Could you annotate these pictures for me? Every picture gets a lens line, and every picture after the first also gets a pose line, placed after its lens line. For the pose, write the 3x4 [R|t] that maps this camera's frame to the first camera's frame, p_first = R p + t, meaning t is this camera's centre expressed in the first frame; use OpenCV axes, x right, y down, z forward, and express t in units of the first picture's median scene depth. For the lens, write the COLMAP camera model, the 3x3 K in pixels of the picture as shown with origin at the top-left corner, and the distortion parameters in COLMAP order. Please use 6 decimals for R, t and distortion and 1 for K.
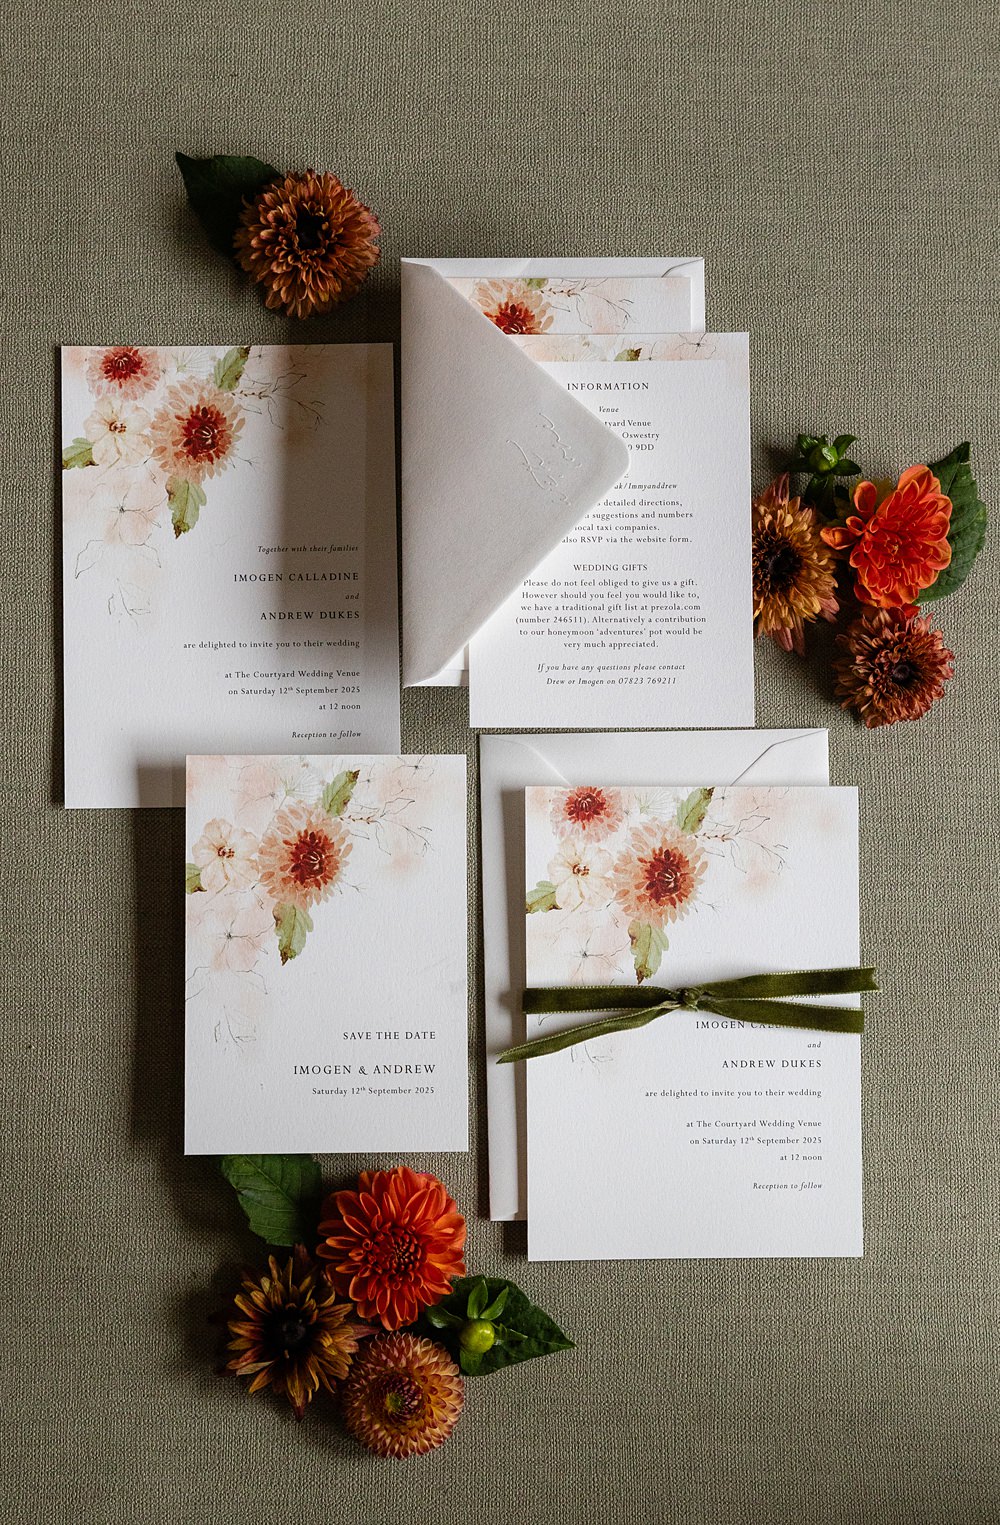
lens RADIAL K [[2530.2, 0, 459.4], [0, 2530.2, 739.7], [0, 0, 1]] dist [-0.008197, 0.000000]
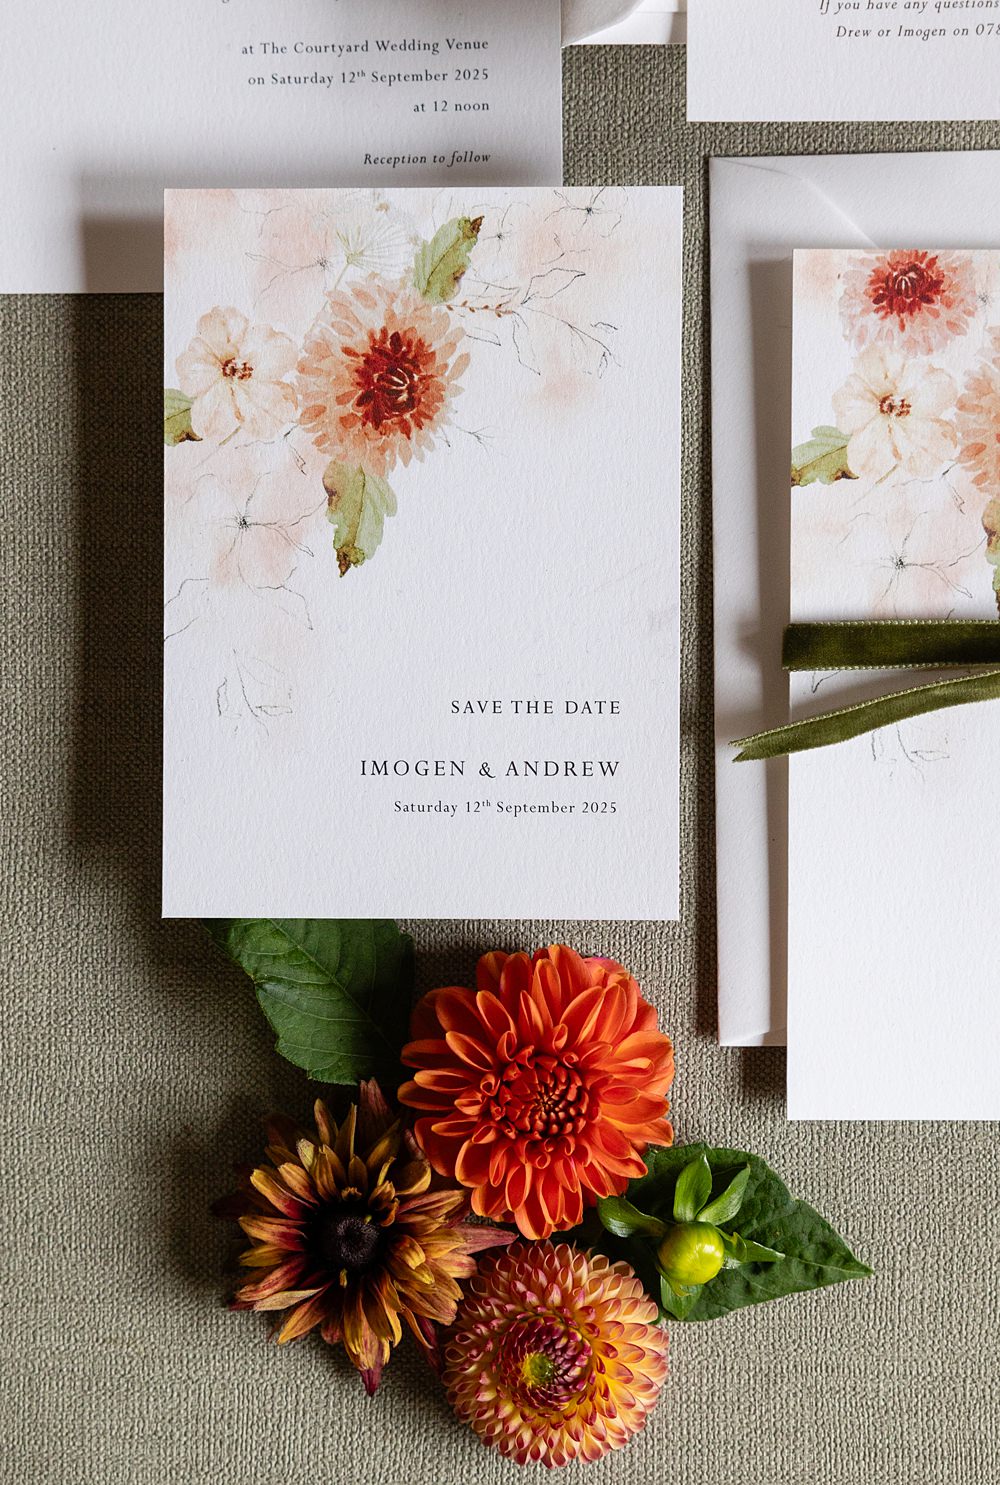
lens RADIAL K [[2970.5, 0, 429.0], [0, 2970.5, 751.8], [0, 0, 1]] dist [0.031833, 0.000000]
pose [[0.994796, 0.009990, -0.101392, 0.014463], [0.000261, 0.994928, 0.100588, 0.062078], [0.101883, -0.100091, 0.989748, 0.362548]]
